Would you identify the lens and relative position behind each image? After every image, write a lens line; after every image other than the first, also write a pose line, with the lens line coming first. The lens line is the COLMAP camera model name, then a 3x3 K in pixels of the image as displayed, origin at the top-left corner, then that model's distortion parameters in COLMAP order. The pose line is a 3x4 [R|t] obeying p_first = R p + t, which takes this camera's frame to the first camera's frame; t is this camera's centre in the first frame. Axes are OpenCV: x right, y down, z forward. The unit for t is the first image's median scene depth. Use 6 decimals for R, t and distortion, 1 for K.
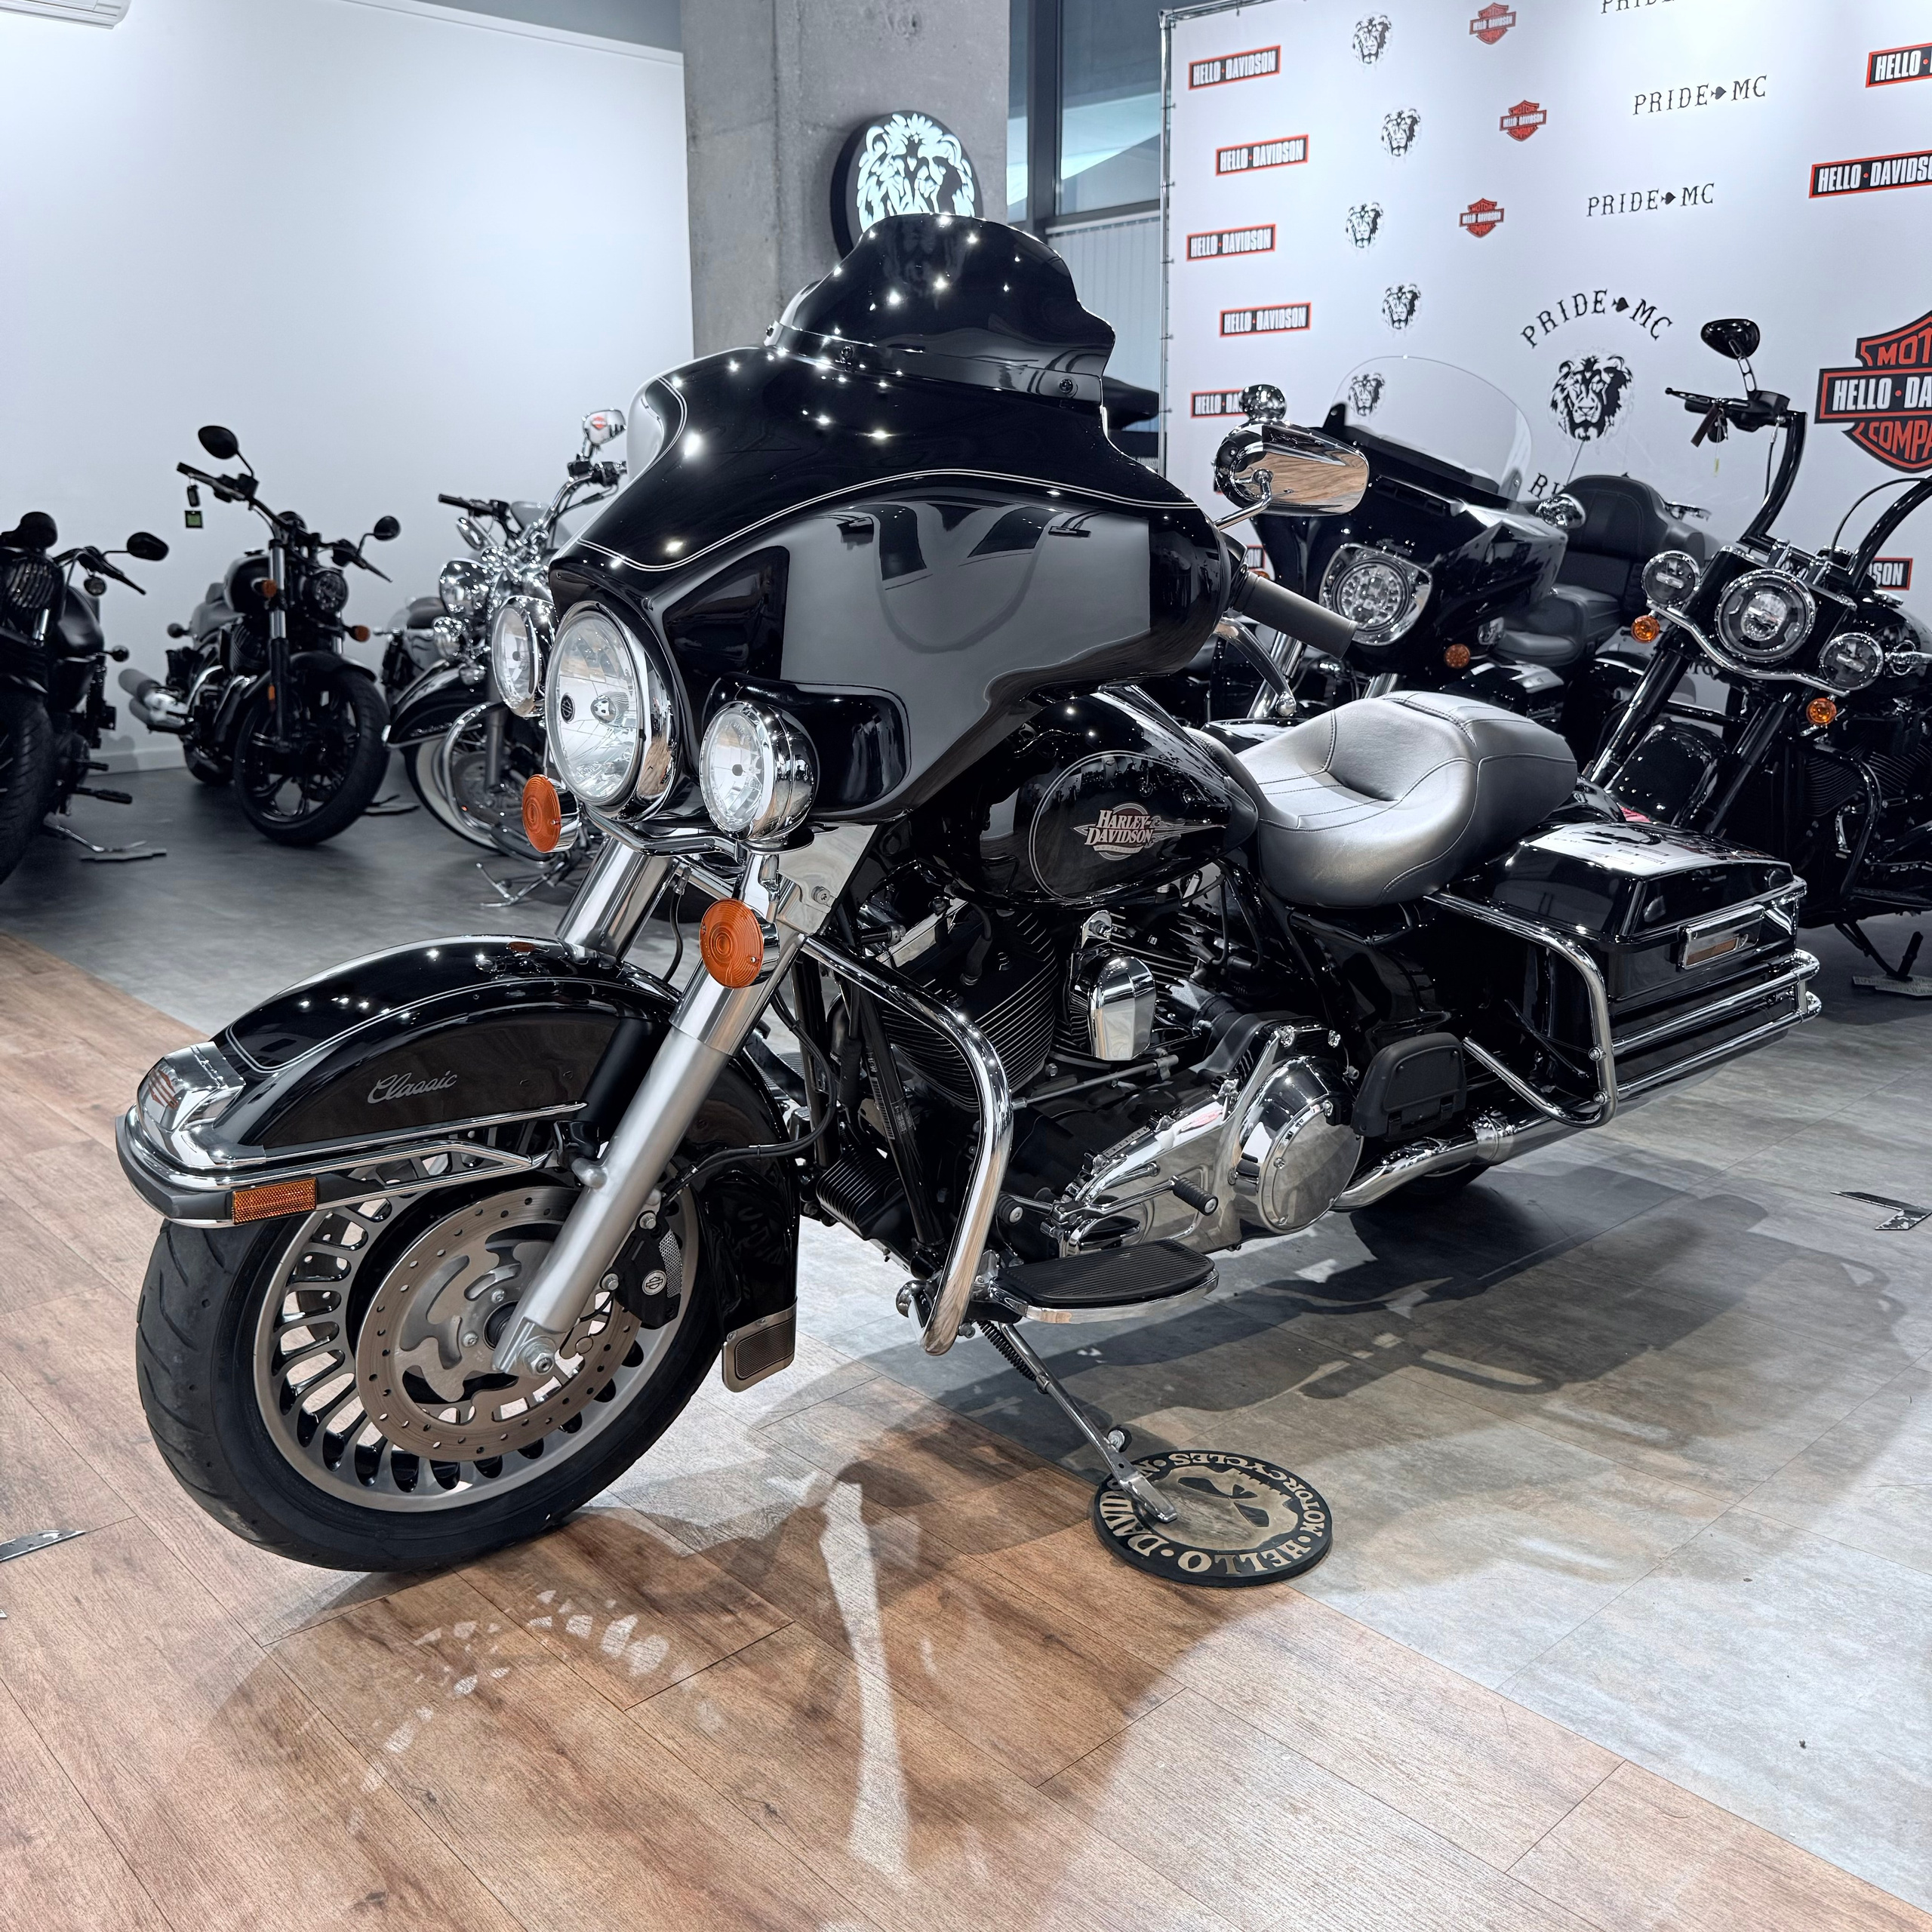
lens RADIAL K [[1799.0, 0, 966.0], [0, 1799.0, 966.0], [0, 0, 1]] dist [0.140723, -0.282440]
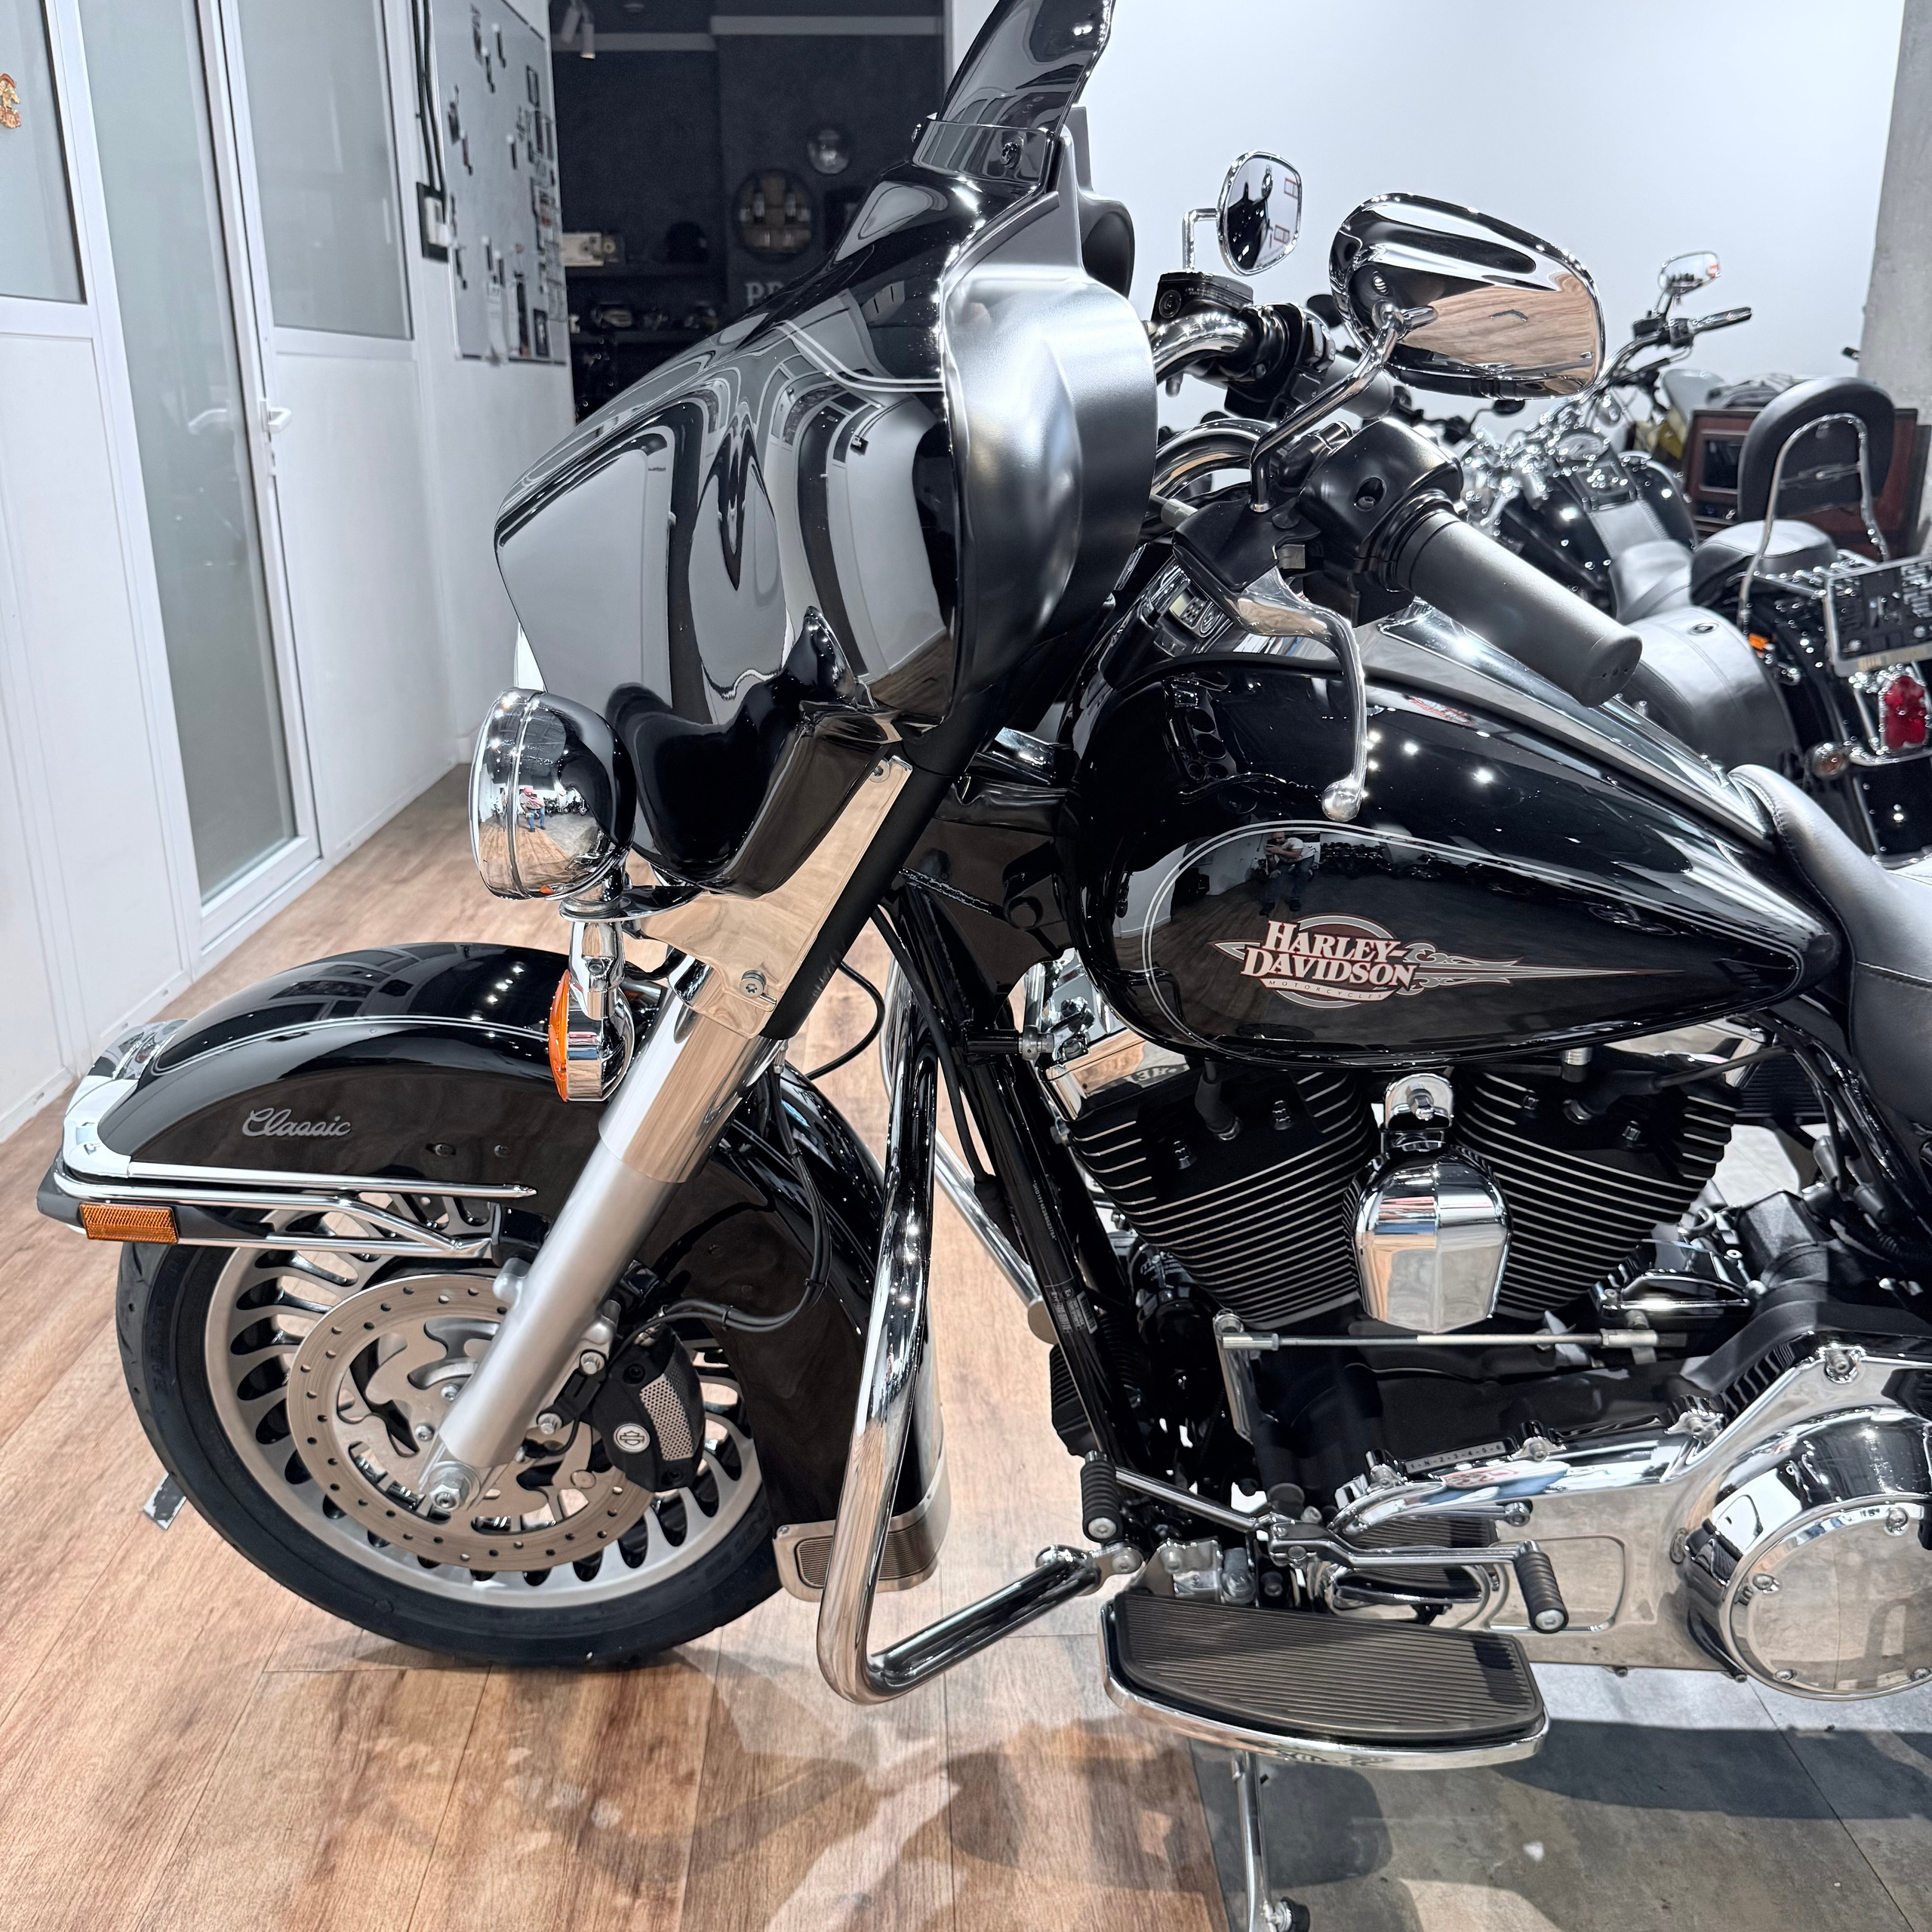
lens RADIAL K [[1799.0, 0, 966.0], [0, 1799.0, 966.0], [0, 0, 1]] dist [0.140723, -0.282440]
pose [[0.757869, 0.190215, -0.624061, 0.293088], [-0.148615, 0.981739, 0.118754, -0.102027], [0.635254, 0.002745, 0.772299, 0.399463]]
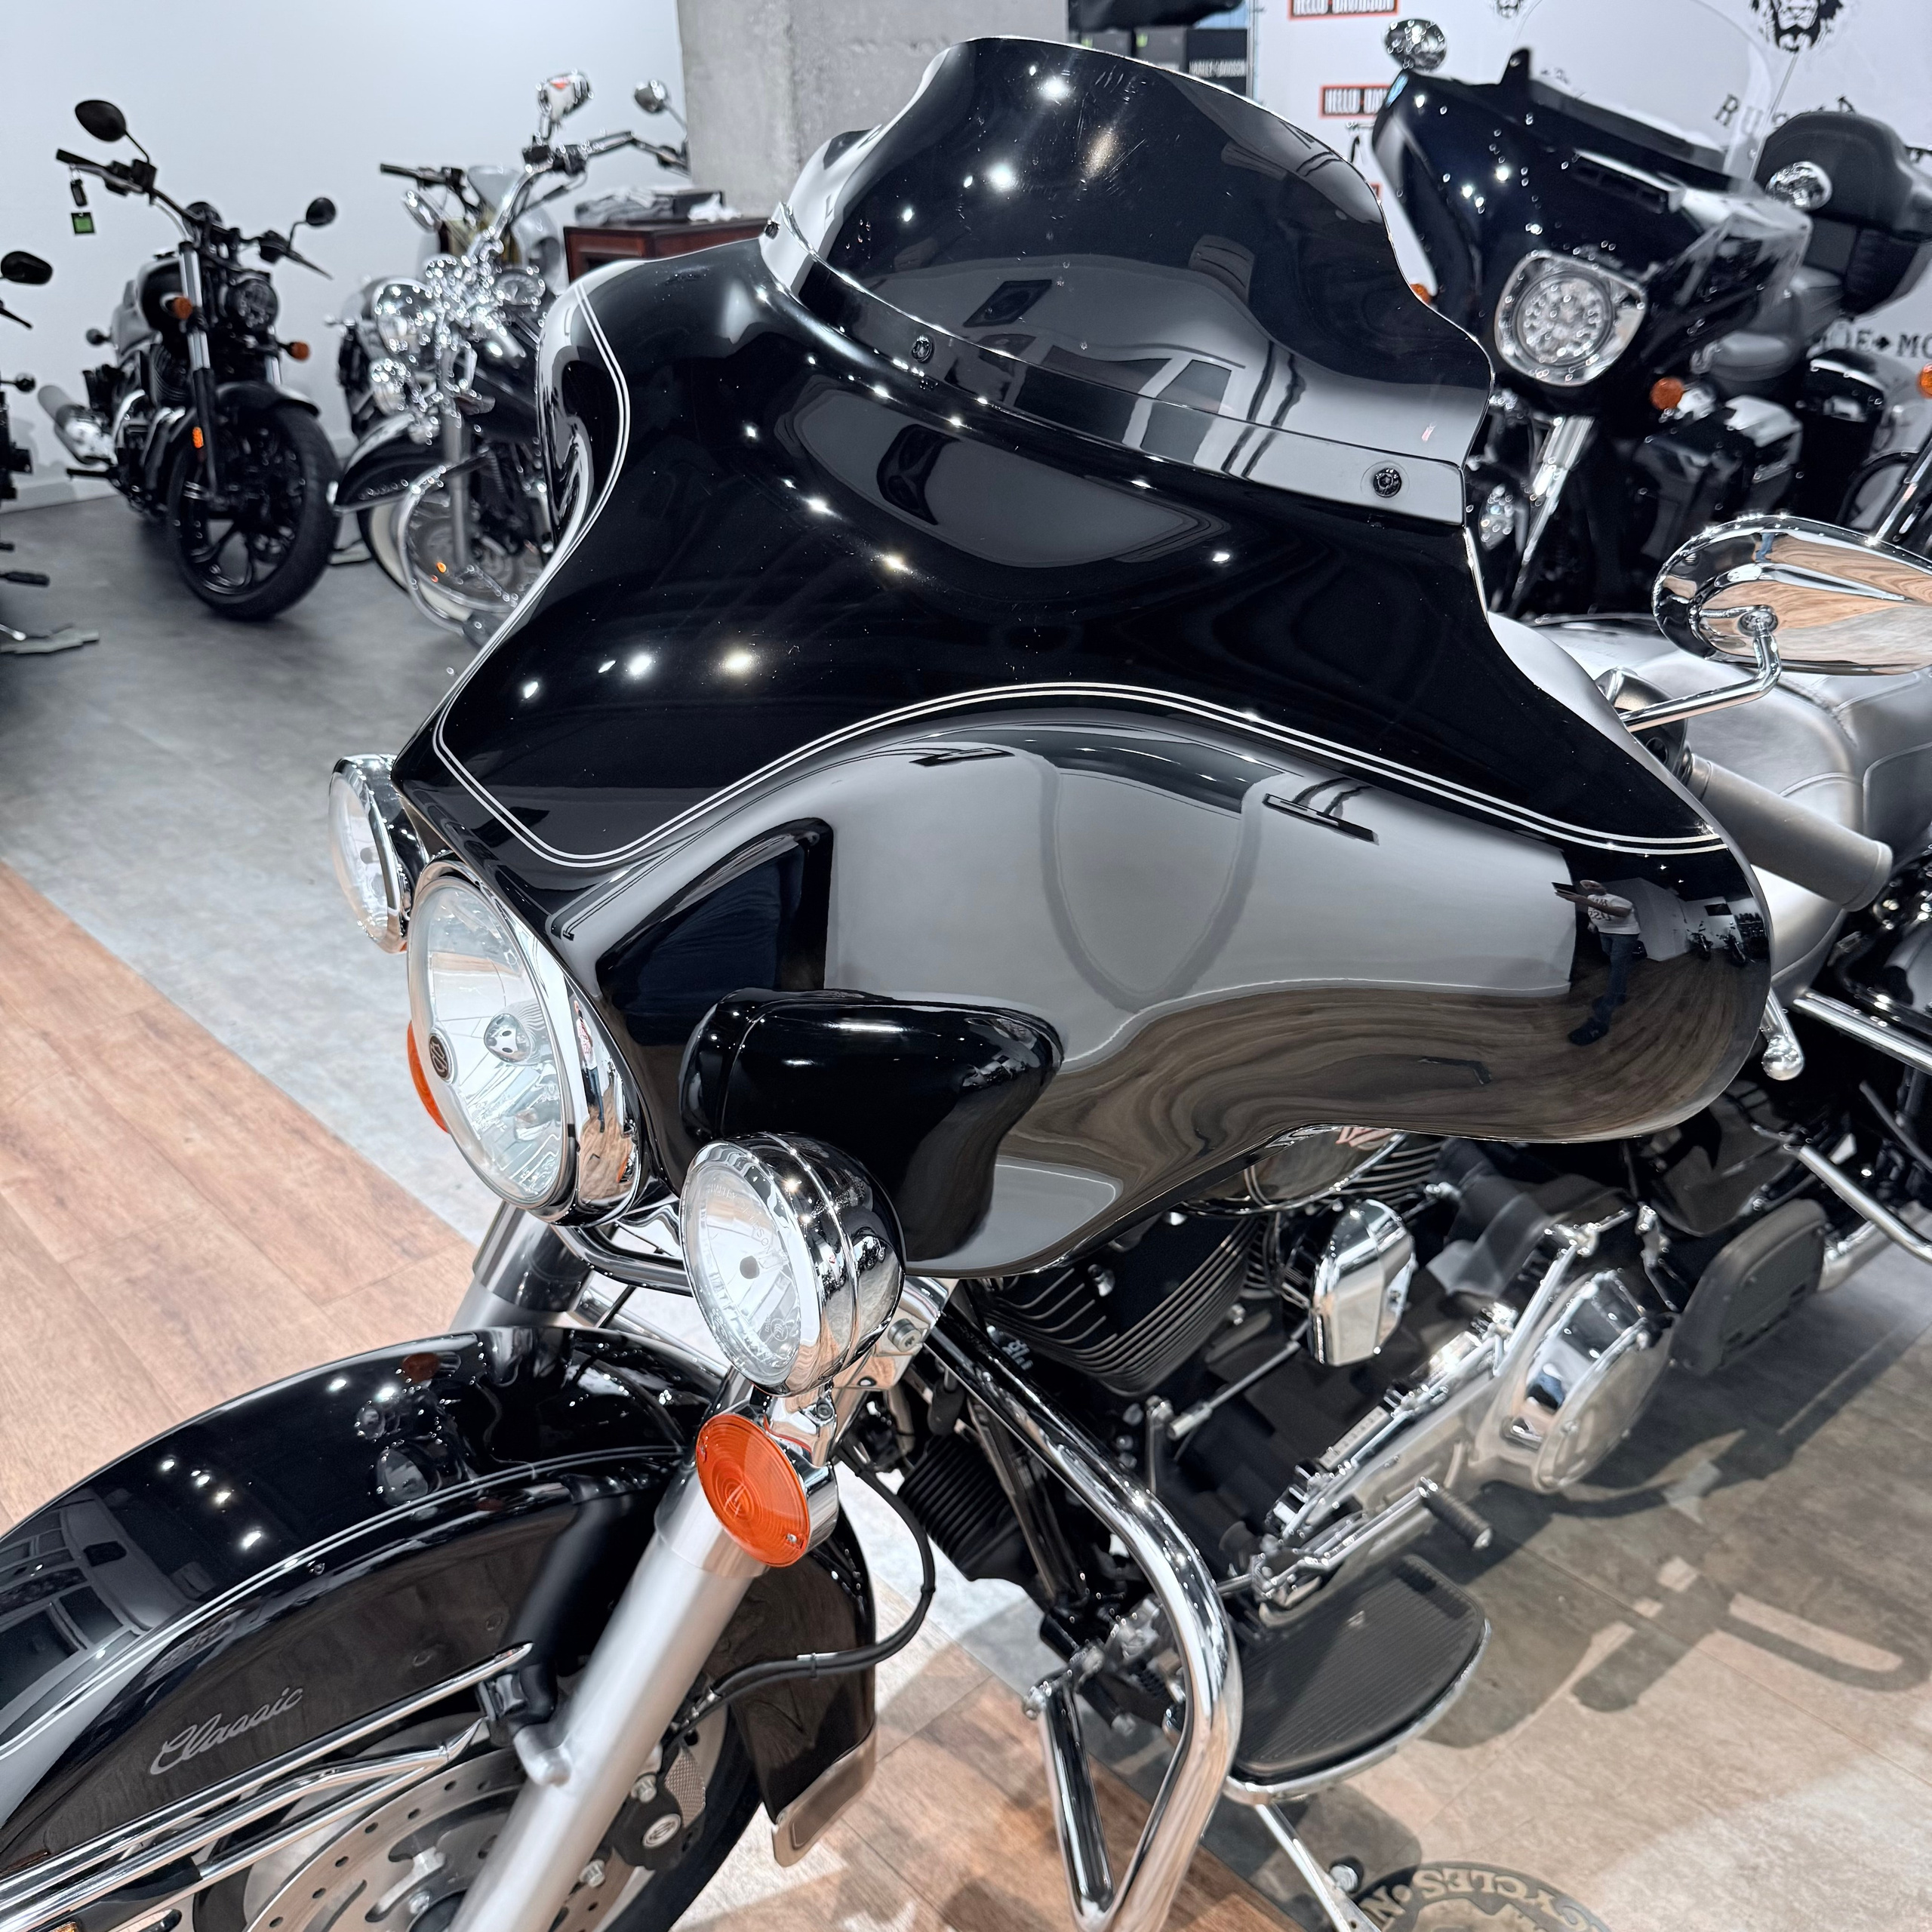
lens RADIAL K [[1847.0, 0, 956.4], [0, 1847.0, 986.1], [0, 0, 1]] dist [-0.001905, -0.003015]
pose [[0.999353, -0.021220, -0.029024, -0.033537], [0.026941, 0.976540, 0.213643, -0.203249], [0.023810, -0.214286, 0.976481, 0.337315]]
